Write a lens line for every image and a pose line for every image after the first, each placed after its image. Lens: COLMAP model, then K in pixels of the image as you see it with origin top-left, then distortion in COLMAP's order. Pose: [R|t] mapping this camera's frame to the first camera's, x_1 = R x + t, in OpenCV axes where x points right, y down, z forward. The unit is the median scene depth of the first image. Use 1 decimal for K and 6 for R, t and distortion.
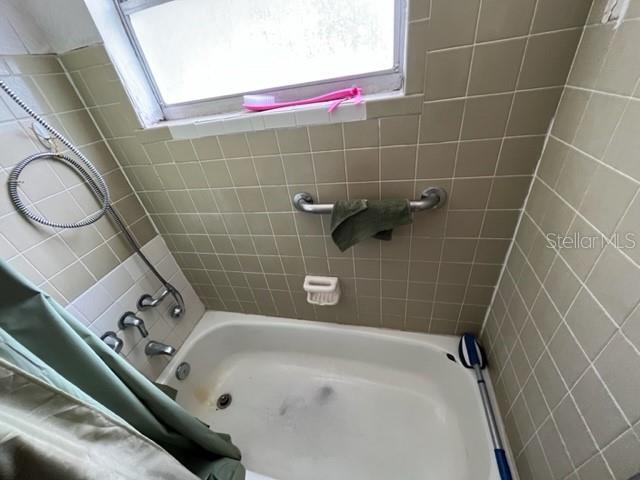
lens RADIAL K [[256.5, 0, 316.0], [0, 256.5, 242.5], [0, 0, 1]] dist [-0.001898, -0.000045]
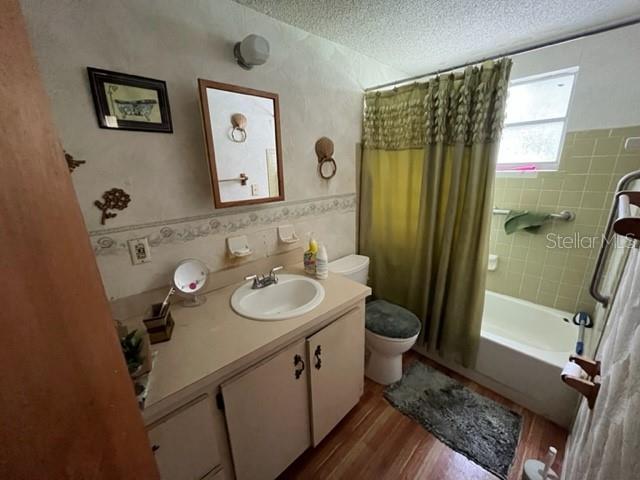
lens RADIAL K [[256.5, 0, 321.4], [0, 256.5, 235.1], [0, 0, 1]] dist [-0.001898, -0.000045]
pose [[0.836481, 0.268941, -0.477463, -0.179301], [-0.387679, 0.906218, -0.168740, 1.047640], [0.387305, 0.326250, 0.862297, -1.480233]]
